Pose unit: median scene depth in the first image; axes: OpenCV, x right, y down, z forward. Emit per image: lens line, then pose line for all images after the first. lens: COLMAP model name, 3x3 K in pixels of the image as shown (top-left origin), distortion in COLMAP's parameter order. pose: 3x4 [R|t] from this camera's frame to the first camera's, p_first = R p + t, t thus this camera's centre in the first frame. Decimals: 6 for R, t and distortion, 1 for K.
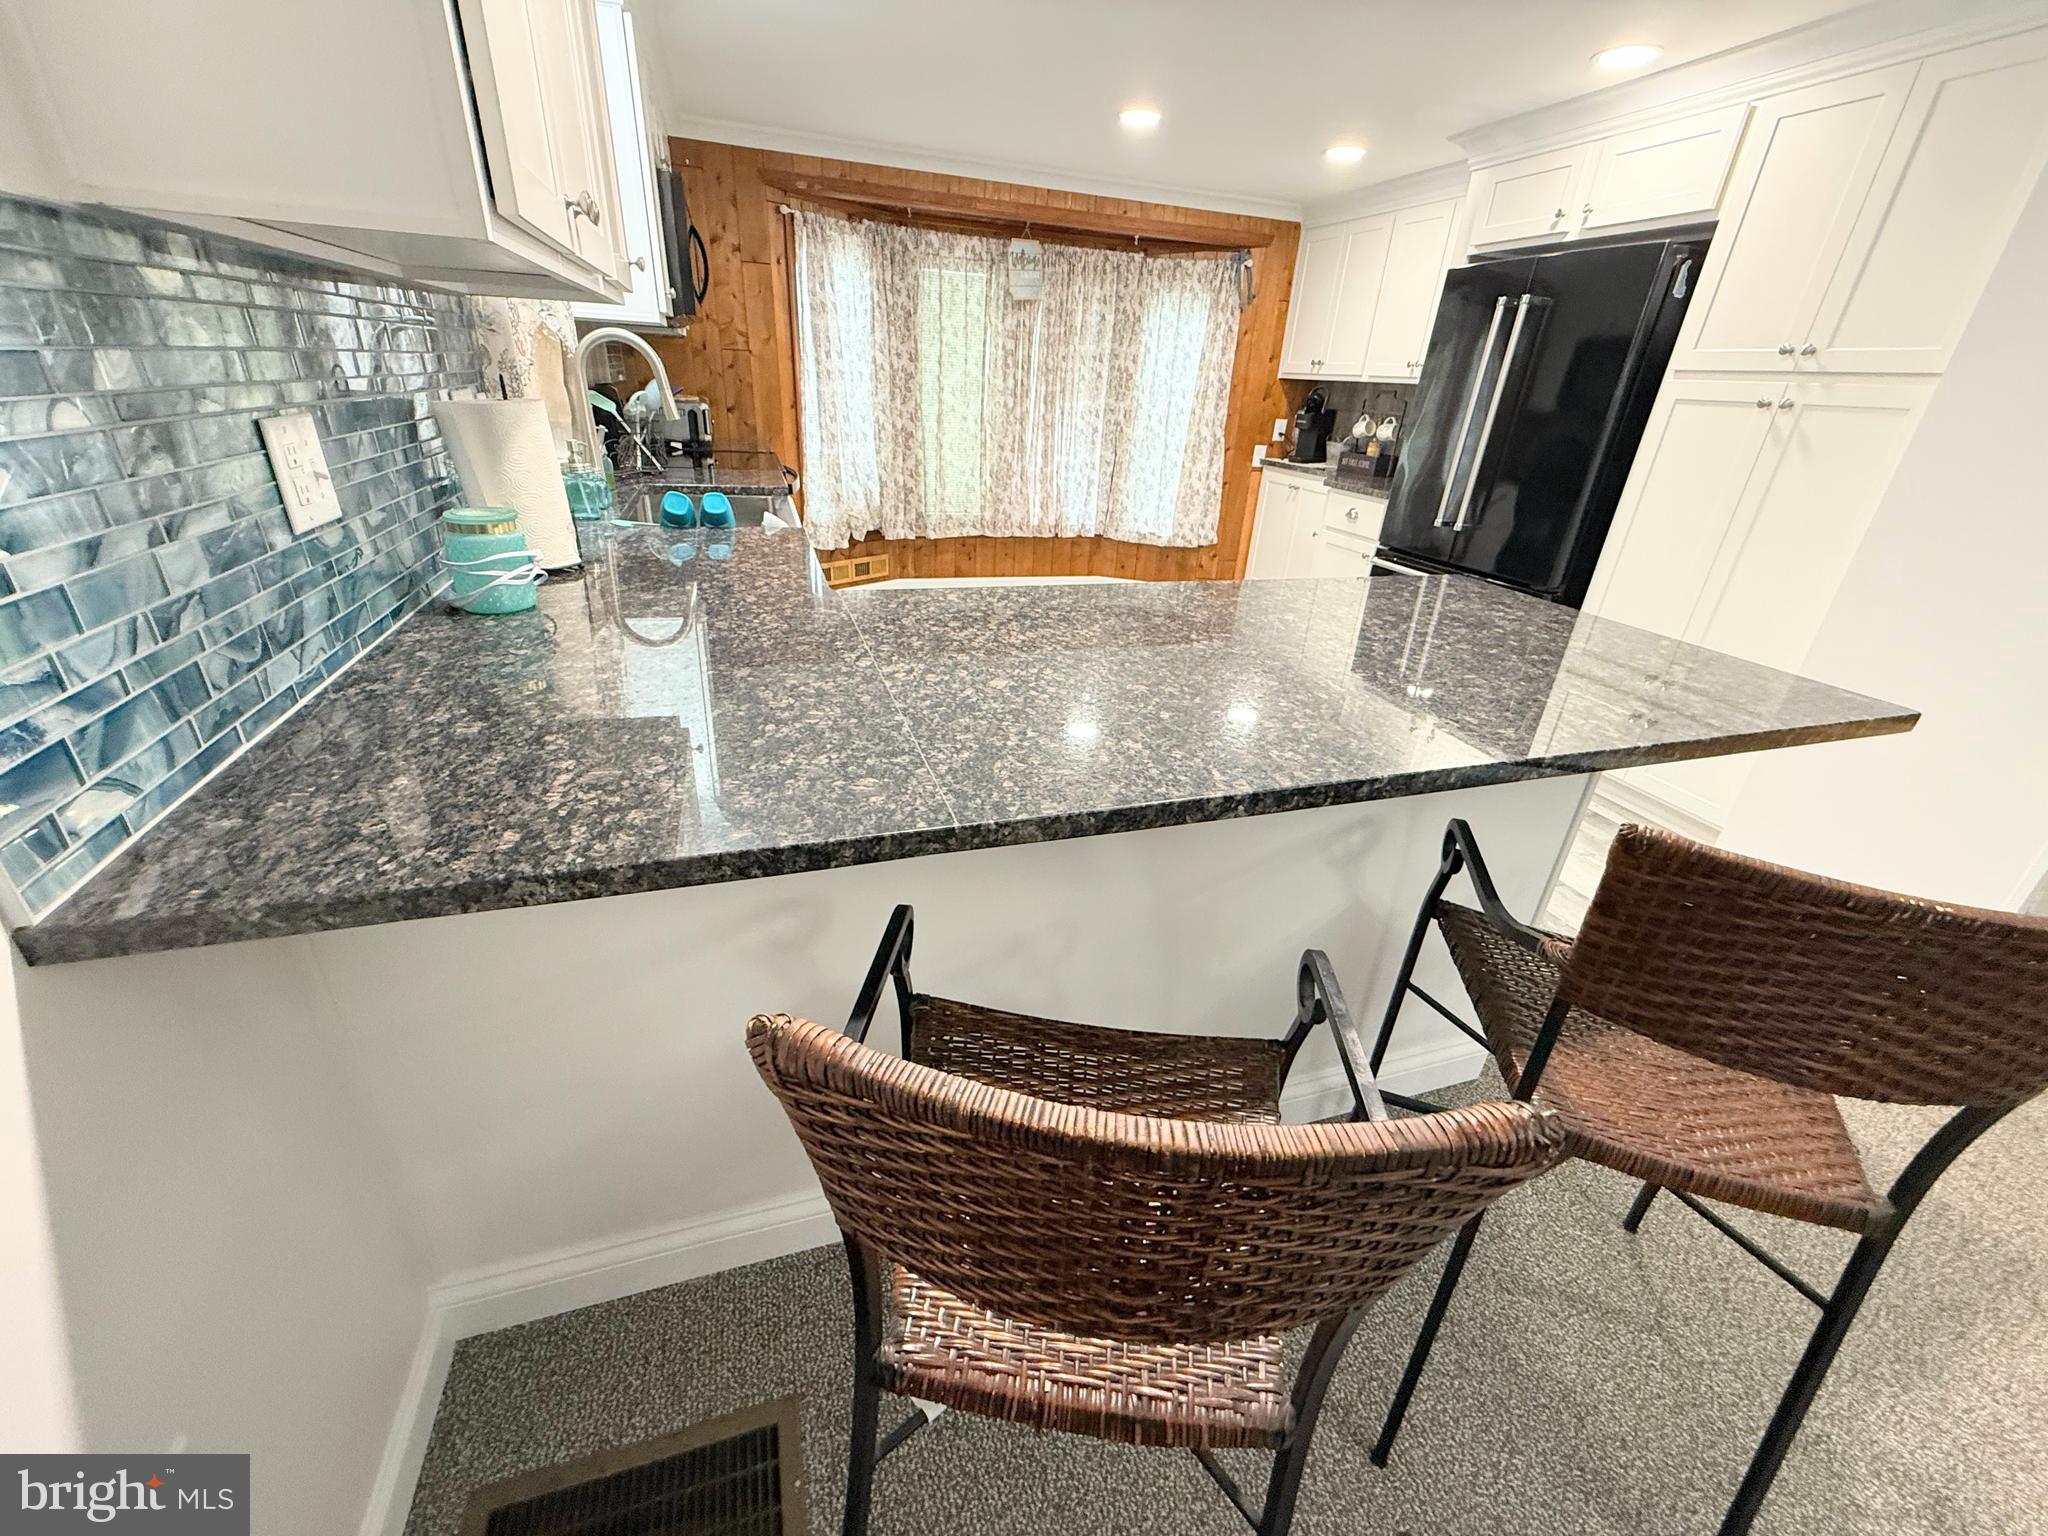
lens RADIAL K [[816.2, 0, 1025.6], [0, 816.2, 769.5], [0, 0, 1]] dist [0.001549, -0.000583]
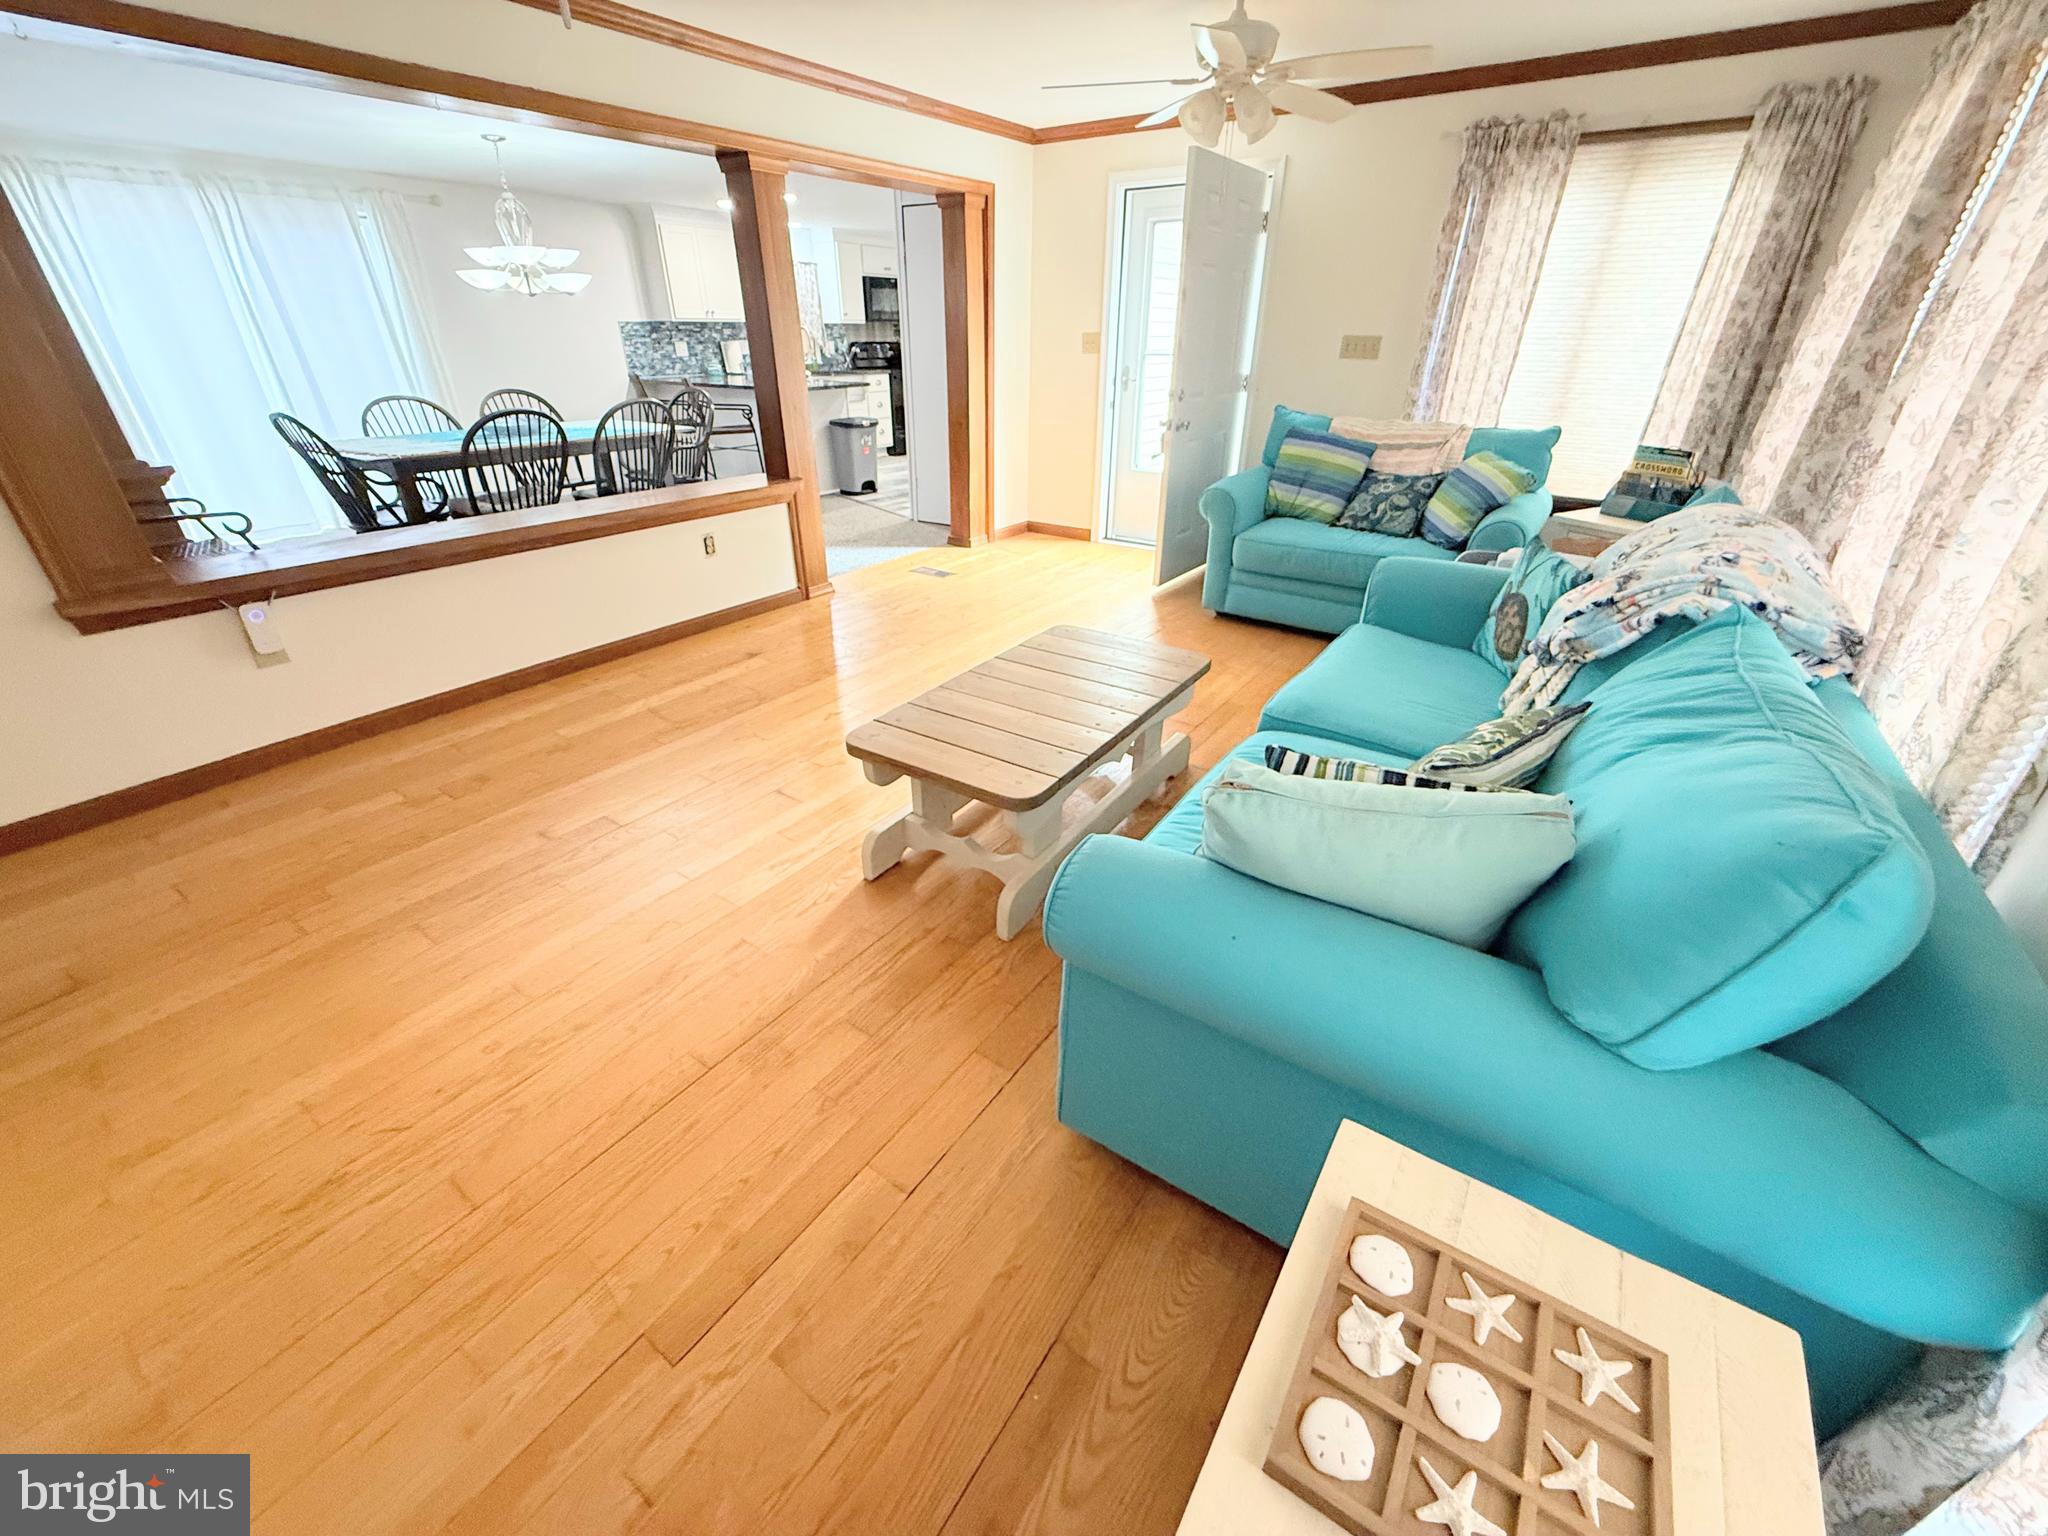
lens RADIAL K [[816.2, 0, 1027.0], [0, 816.2, 779.0], [0, 0, 1]] dist [0.001549, -0.000583]
pose [[0.606449, 0.340687, -0.718437, 1.756484], [-0.322627, 0.931267, 0.169276, 0.234710], [0.726727, 0.129130, 0.674680, -0.295664]]
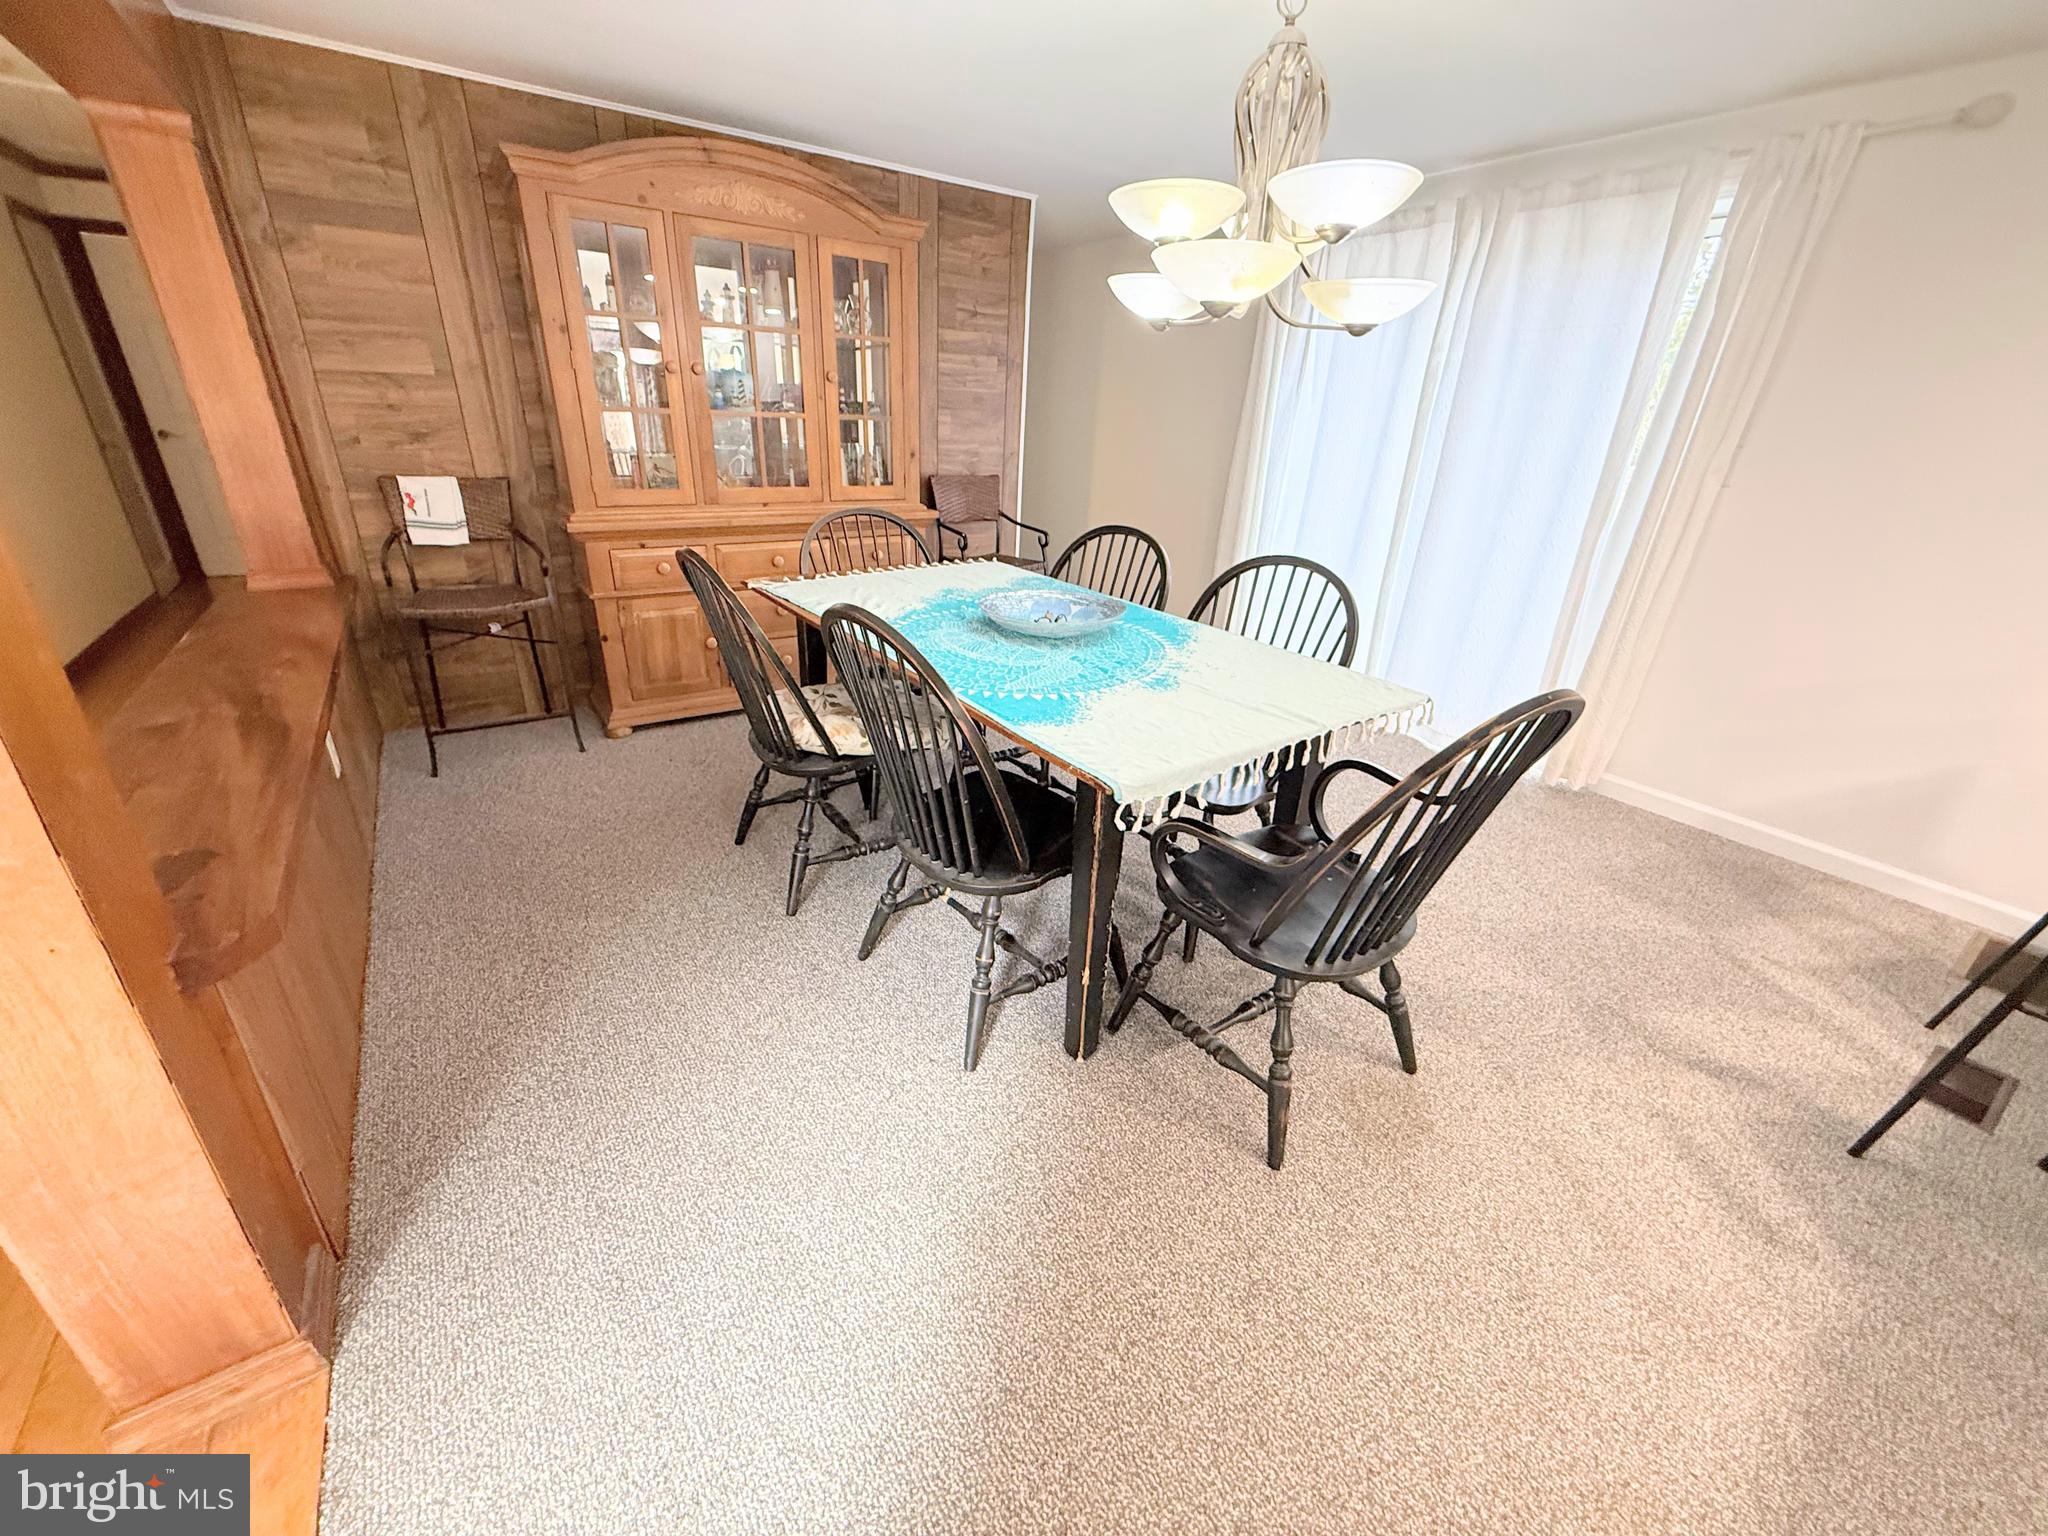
lens RADIAL K [[816.2, 0, 1030.0], [0, 816.2, 774.6], [0, 0, 1]] dist [0.001549, -0.000583]
pose [[-0.954793, 0.027514, -0.295994, 0.614301], [-0.208046, 0.649372, 0.731459, -0.079890], [0.212336, 0.759973, -0.614292, 0.235639]]
